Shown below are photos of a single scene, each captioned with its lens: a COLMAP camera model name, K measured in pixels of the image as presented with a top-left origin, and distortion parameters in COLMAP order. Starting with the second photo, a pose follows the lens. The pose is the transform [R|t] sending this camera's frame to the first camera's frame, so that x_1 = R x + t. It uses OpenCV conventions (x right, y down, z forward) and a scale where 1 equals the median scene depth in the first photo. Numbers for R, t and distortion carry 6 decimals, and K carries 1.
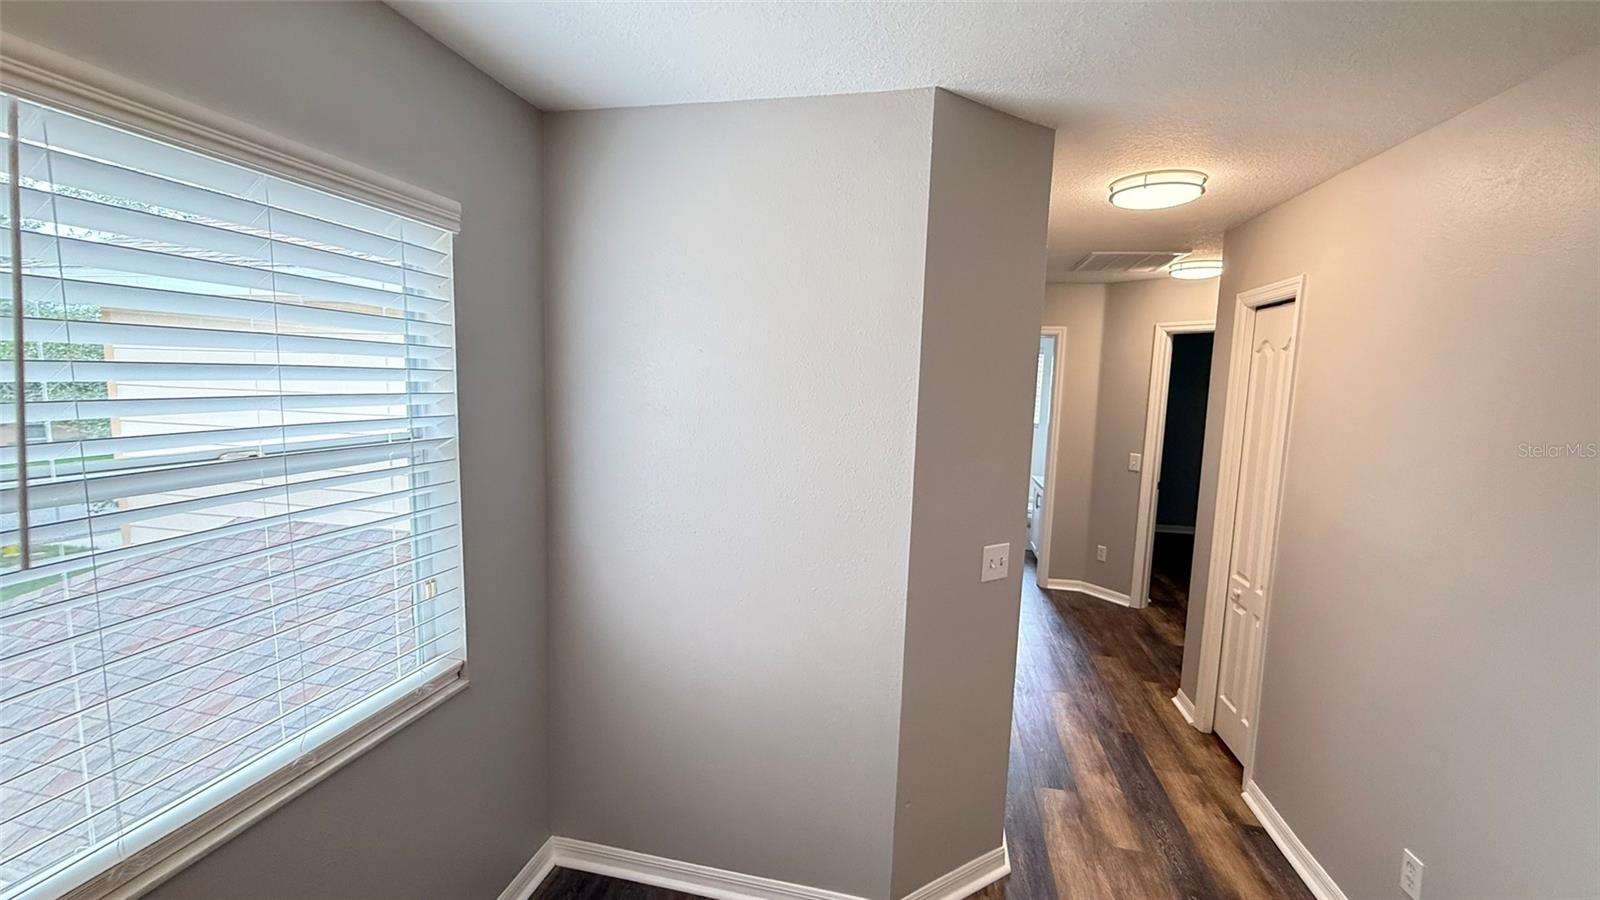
lens RADIAL K [[639.1, 0, 799.7], [0, 639.1, 451.4], [0, 0, 1]] dist [-0.000583, 0.000372]
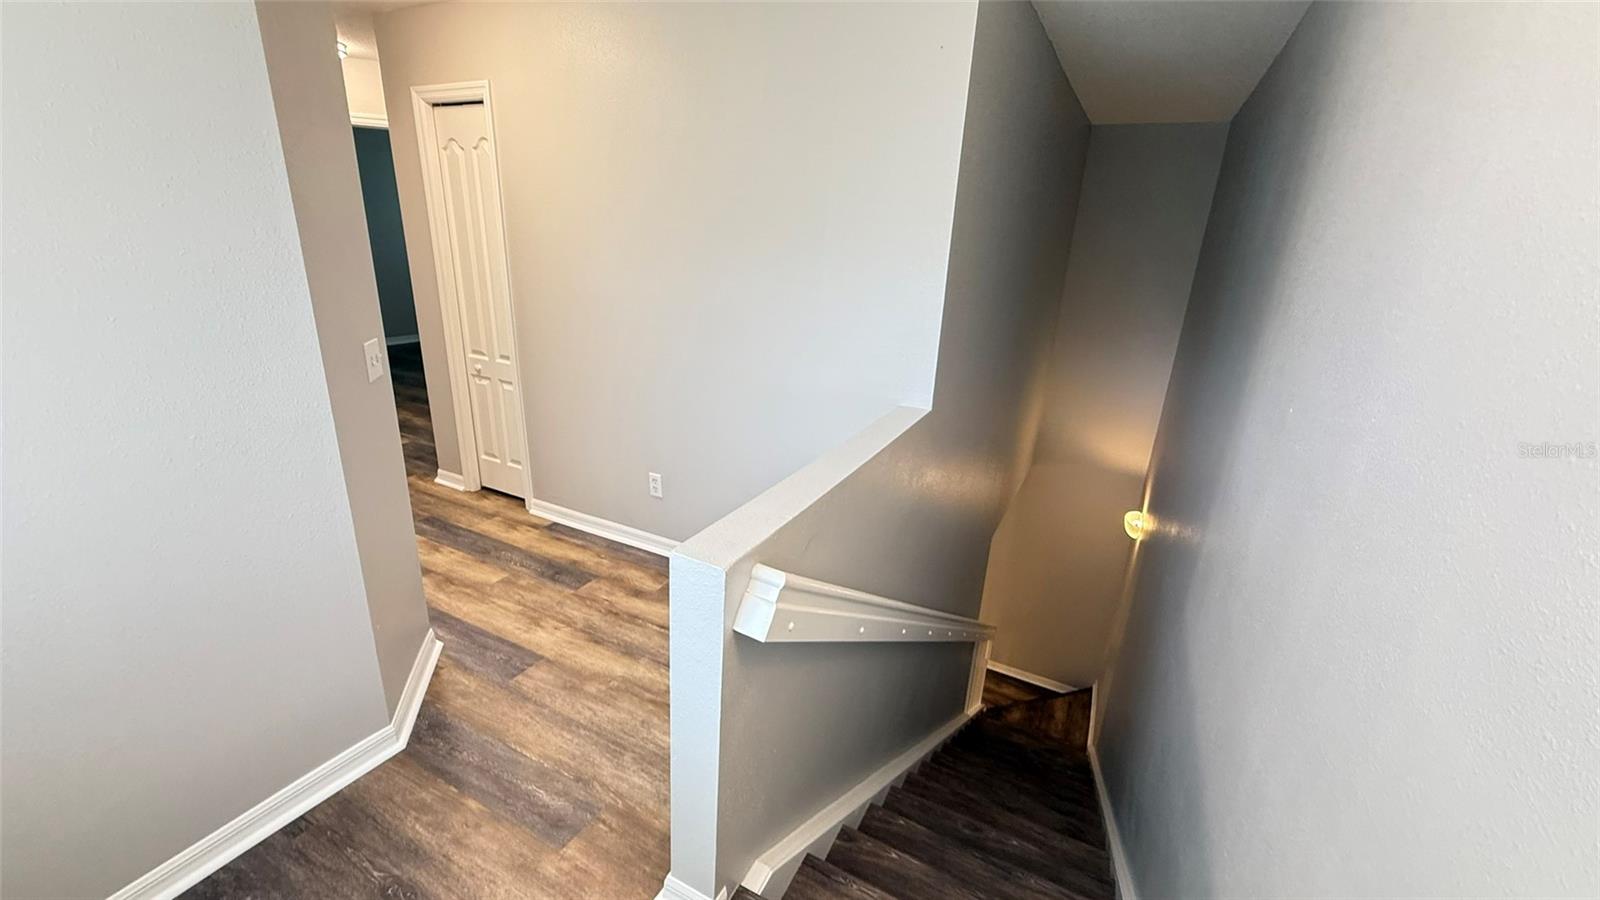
lens RADIAL K [[639.1, 0, 796.3], [0, 639.1, 447.8], [0, 0, 1]] dist [-0.000583, 0.000372]
pose [[0.279450, -0.327460, 0.902595, -0.309616], [0.076710, 0.944656, 0.318969, 0.029890], [-0.957091, -0.019898, 0.289104, 0.090250]]
